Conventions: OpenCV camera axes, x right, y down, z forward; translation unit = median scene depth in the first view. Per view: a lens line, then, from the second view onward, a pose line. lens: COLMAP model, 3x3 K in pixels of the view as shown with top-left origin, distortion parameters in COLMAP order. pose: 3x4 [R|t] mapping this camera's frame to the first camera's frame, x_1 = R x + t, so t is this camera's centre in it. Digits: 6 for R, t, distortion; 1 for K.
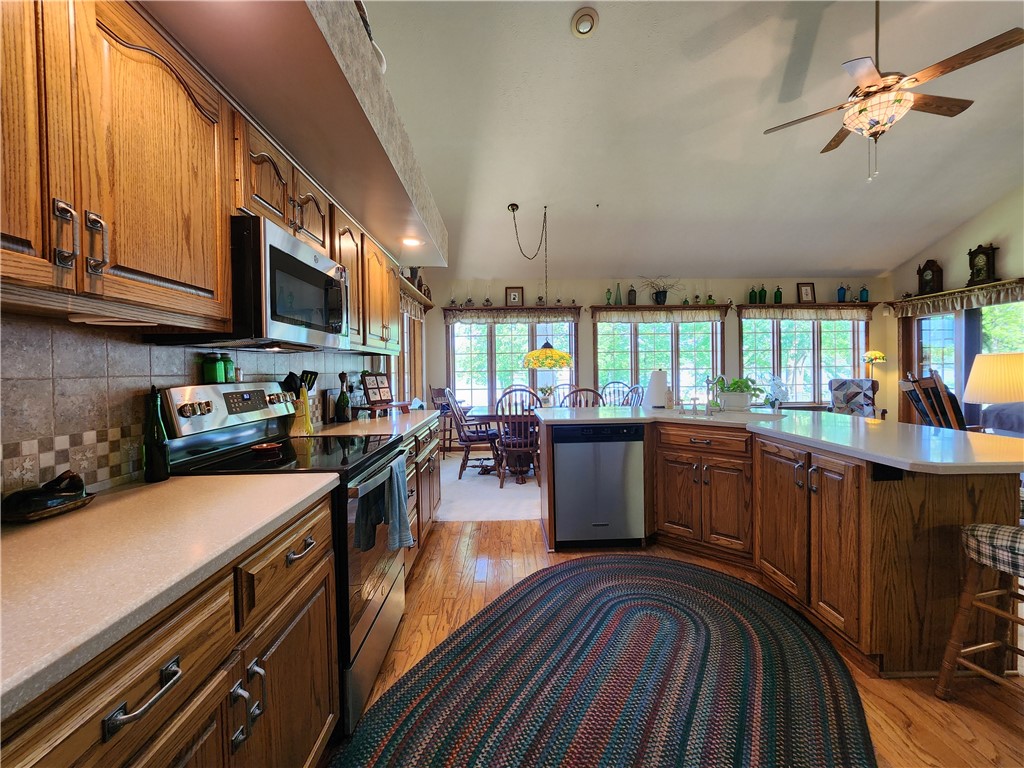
lens RADIAL K [[421.9, 0, 511.2], [0, 421.9, 375.1], [0, 0, 1]] dist [-0.002029, 0.000483]
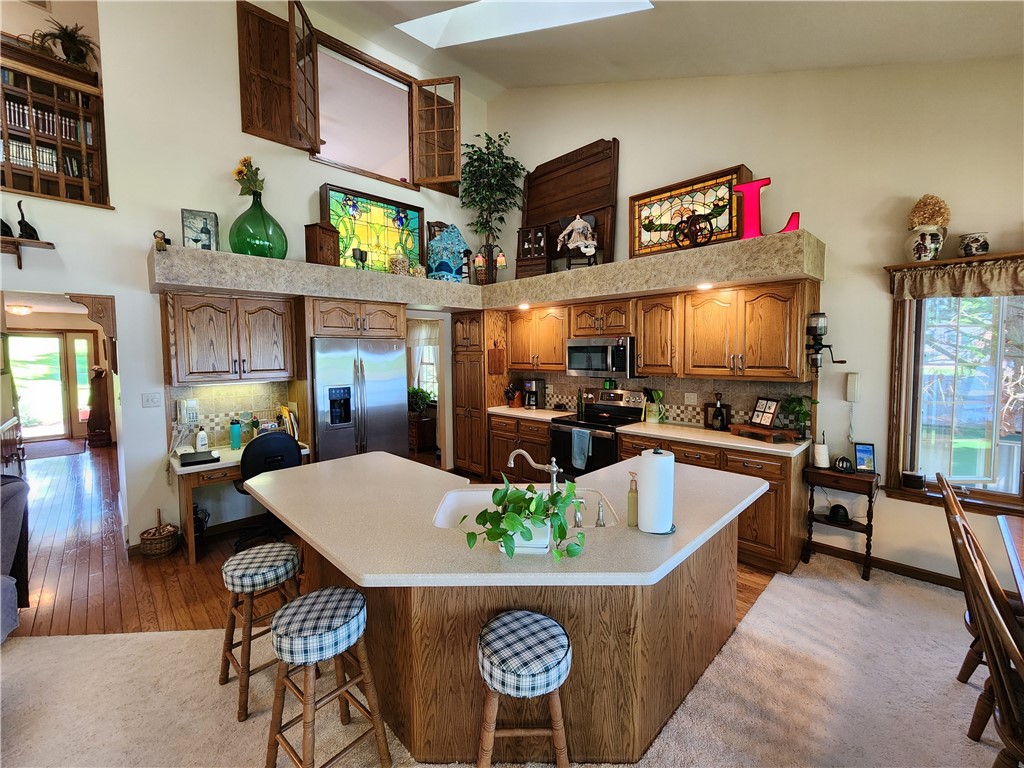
lens RADIAL K [[421.9, 0, 511.2], [0, 421.9, 375.1], [0, 0, 1]] dist [-0.002029, 0.000483]
pose [[-0.722967, 0.058970, -0.688362, 0.544874], [0.012355, 0.997295, 0.072460, -0.091530], [0.690772, 0.043881, -0.721740, 0.836896]]
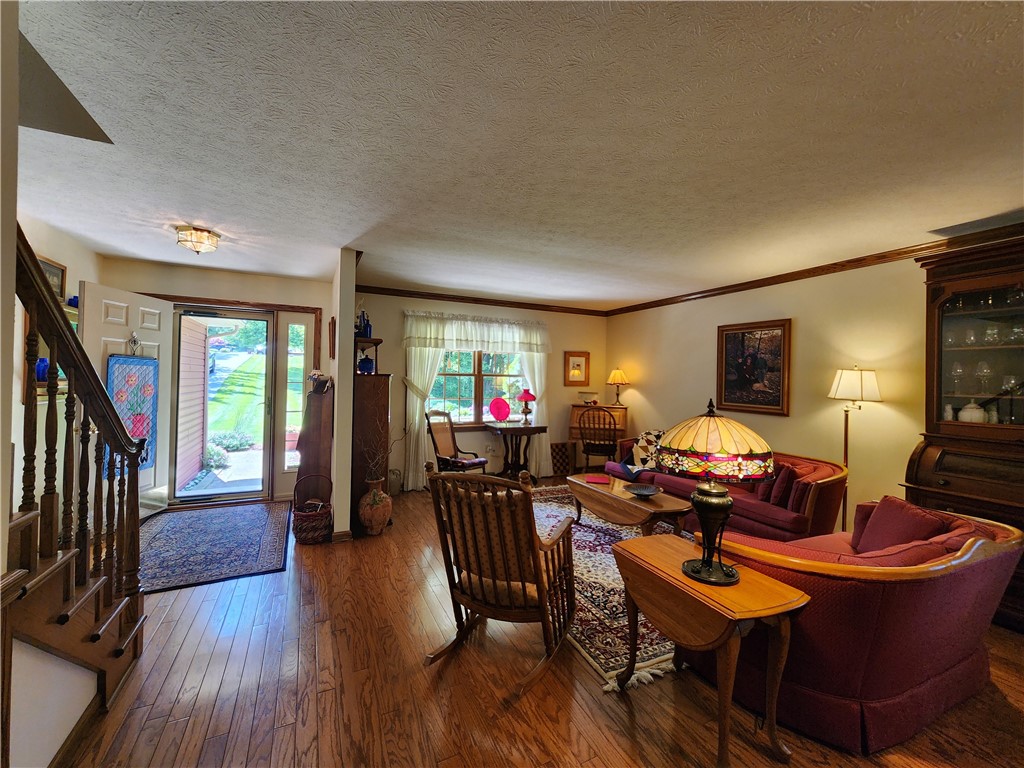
lens RADIAL K [[420.1, 0, 510.9], [0, 420.1, 375.4], [0, 0, 1]] dist [-0.006045, 0.003274]
pose [[-0.905322, -0.006930, -0.424670, 0.585082], [-0.013235, 0.999842, 0.011900, -0.033936], [0.424520, 0.016393, -0.905270, -0.482603]]
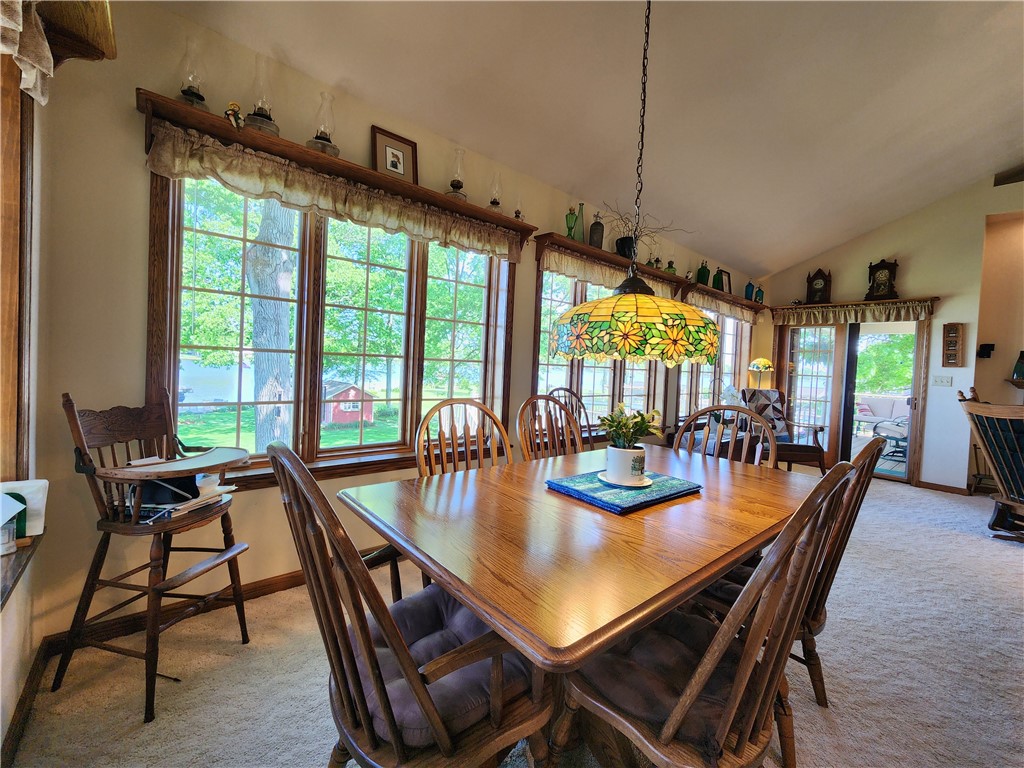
lens RADIAL K [[423.8, 0, 514.6], [0, 423.8, 373.2], [0, 0, 1]] dist [-0.001867, -0.000029]
pose [[0.762500, 0.034974, 0.646043, -0.184566], [-0.049334, 0.998774, 0.004159, -0.002648], [-0.645105, -0.035043, 0.763290, 0.790346]]
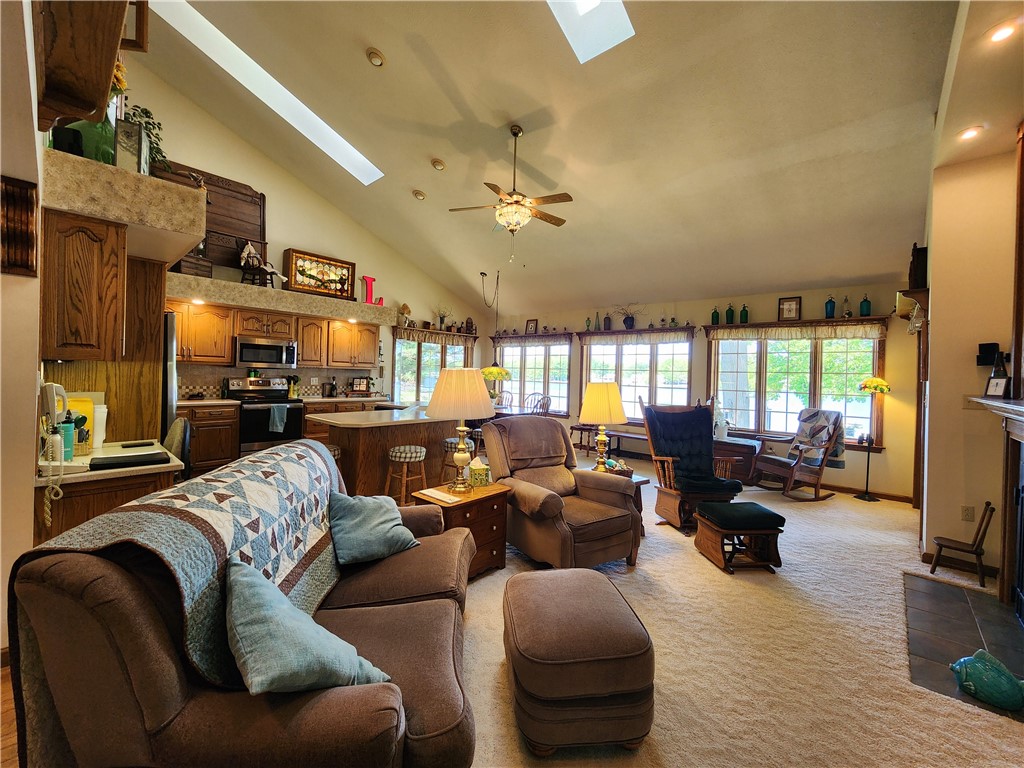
lens RADIAL K [[420.1, 0, 510.9], [0, 420.1, 375.4], [0, 0, 1]] dist [-0.006045, 0.003274]
pose [[0.733717, 0.037484, -0.678420, 1.100199], [-0.048168, 0.998834, 0.003093, -0.038385], [0.677745, 0.030409, 0.734668, -0.045234]]
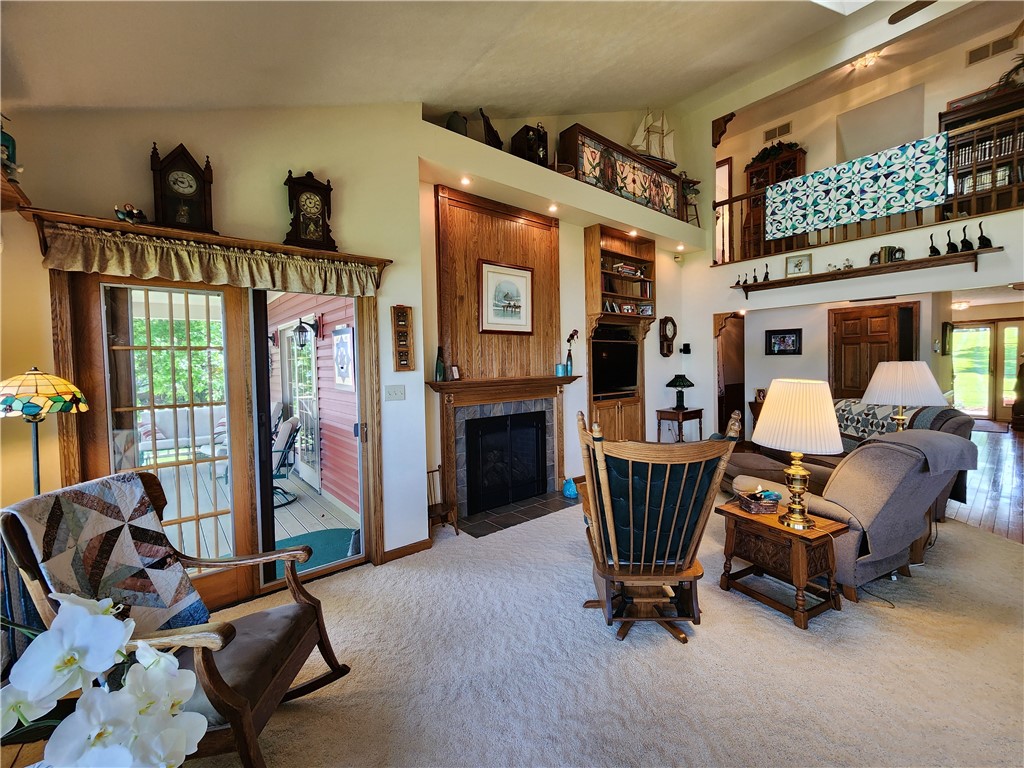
lens RADIAL K [[423.3, 0, 509.3], [0, 423.3, 376.1], [0, 0, 1]] dist [-0.002327, 0.000129]
pose [[-0.623411, 0.002594, 0.781890, 0.552477], [0.039301, 0.998834, 0.028022, -0.062959], [-0.780906, 0.048198, -0.622786, 1.145459]]
